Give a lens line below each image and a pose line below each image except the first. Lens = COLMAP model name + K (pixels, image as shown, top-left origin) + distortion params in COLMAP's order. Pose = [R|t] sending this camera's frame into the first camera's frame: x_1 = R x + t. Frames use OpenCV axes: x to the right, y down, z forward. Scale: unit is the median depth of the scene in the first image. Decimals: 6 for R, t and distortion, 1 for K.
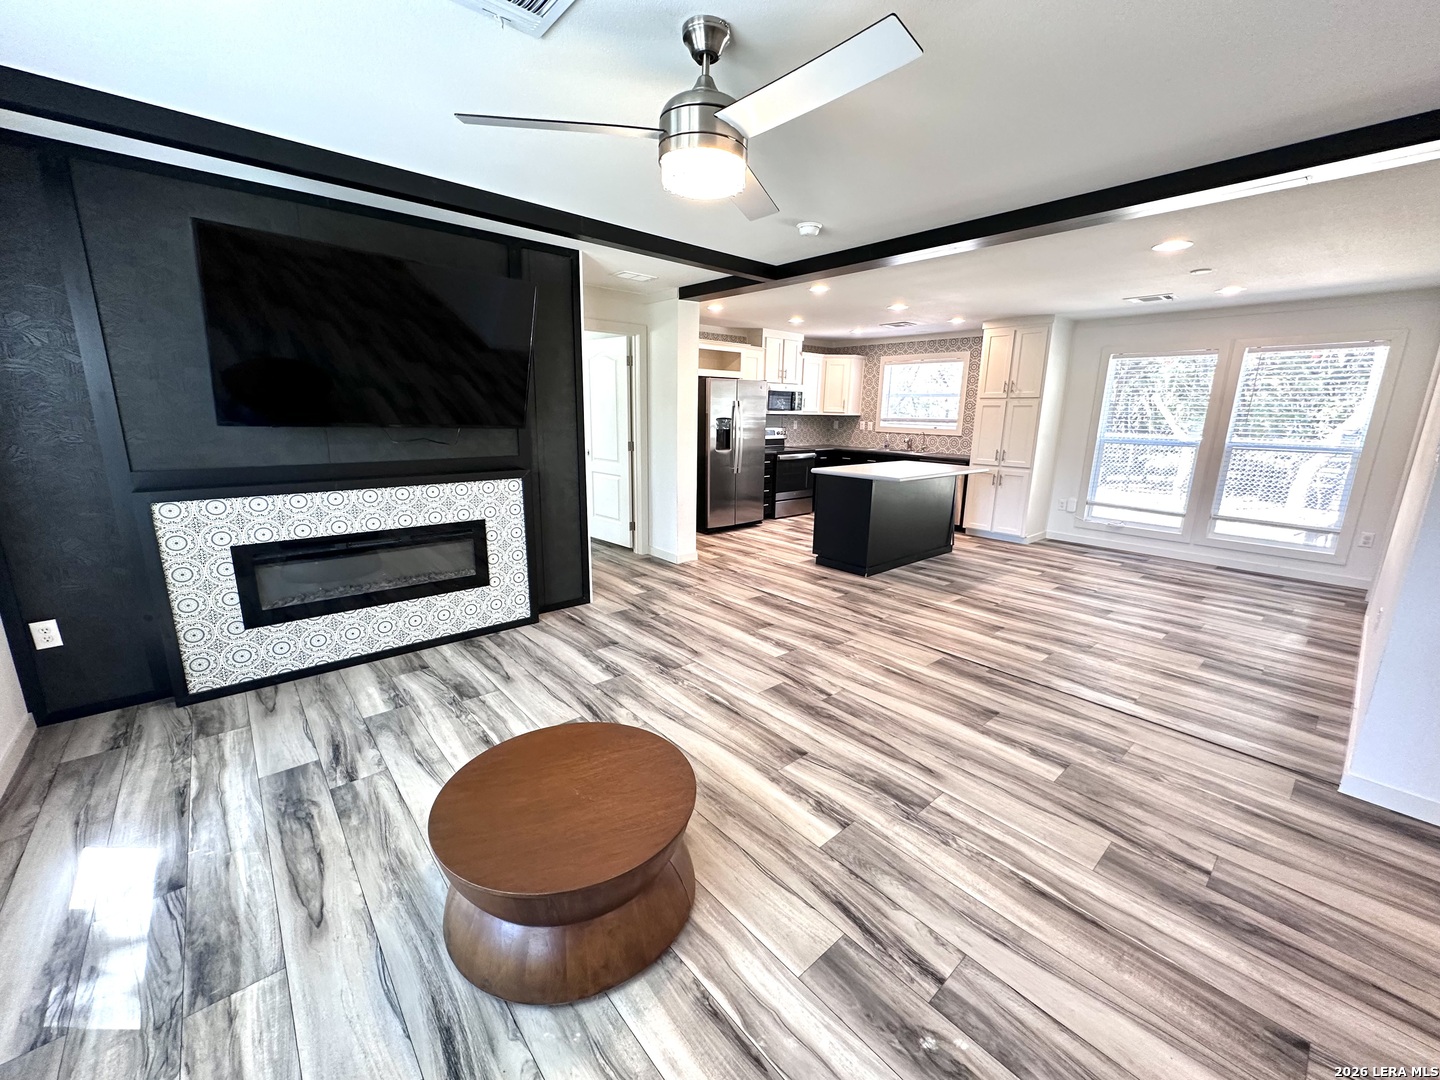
lens RADIAL K [[576.8, 0, 733.7], [0, 576.8, 539.9], [0, 0, 1]] dist [-0.003377, 0.000858]
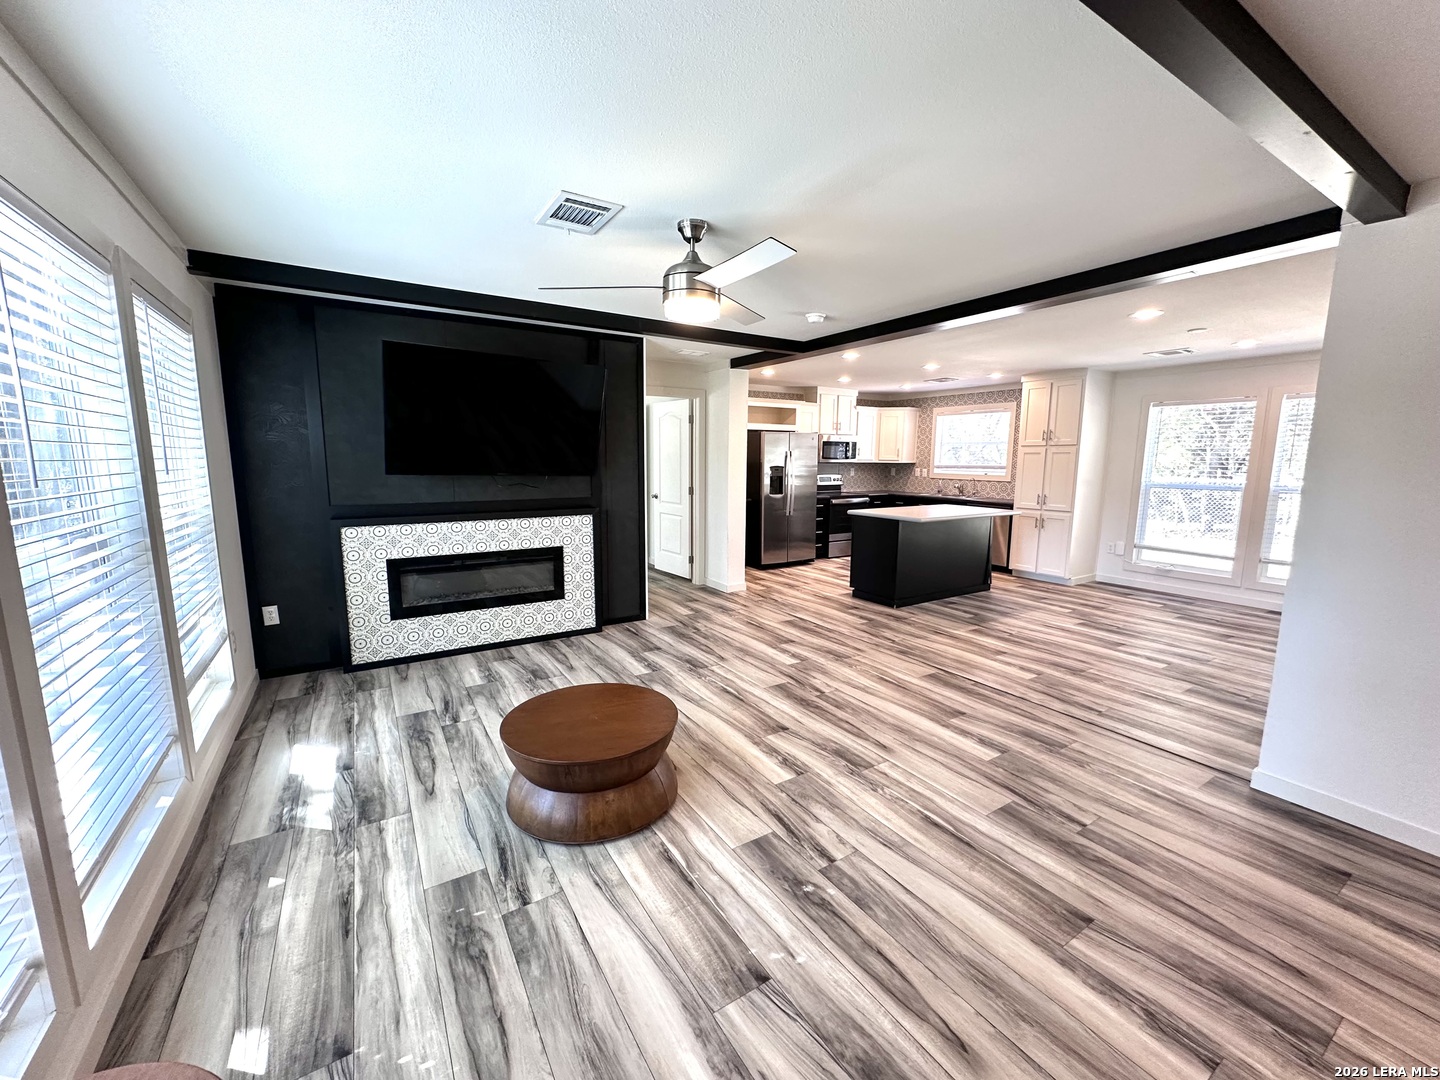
lens RADIAL K [[576.8, 0, 737.3], [0, 576.8, 539.2], [0, 0, 1]] dist [-0.003377, 0.000858]
pose [[0.989106, 0.011030, -0.146790, 0.187379], [-0.023044, 0.996496, -0.080399, 0.057769], [0.145389, 0.082906, 0.985895, -0.278091]]
